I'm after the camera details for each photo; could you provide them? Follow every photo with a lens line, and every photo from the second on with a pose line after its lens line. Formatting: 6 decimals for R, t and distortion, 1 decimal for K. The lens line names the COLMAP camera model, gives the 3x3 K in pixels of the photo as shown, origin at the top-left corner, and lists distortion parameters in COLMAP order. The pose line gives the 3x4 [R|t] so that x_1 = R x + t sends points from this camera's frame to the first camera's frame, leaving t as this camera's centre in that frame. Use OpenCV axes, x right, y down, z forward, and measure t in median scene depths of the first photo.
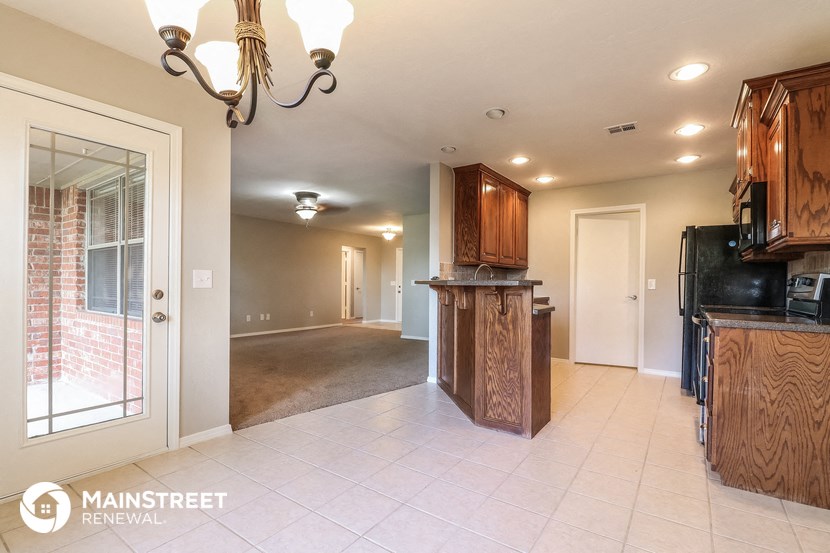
lens RADIAL K [[386.3, 0, 411.9], [0, 386.3, 282.3], [0, 0, 1]] dist [0.001435, 0.000075]
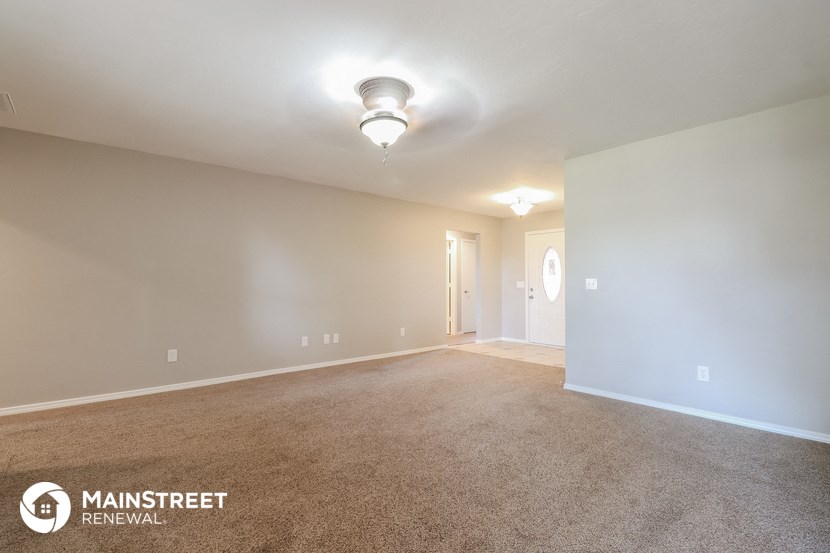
lens RADIAL K [[386.3, 0, 415.7], [0, 386.3, 278.9], [0, 0, 1]] dist [0.001435, 0.000075]
pose [[0.972269, -0.007760, -0.233737, -0.070112], [0.004768, 0.999899, -0.013360, 0.000478], [0.233818, 0.011875, 0.972208, 0.304771]]
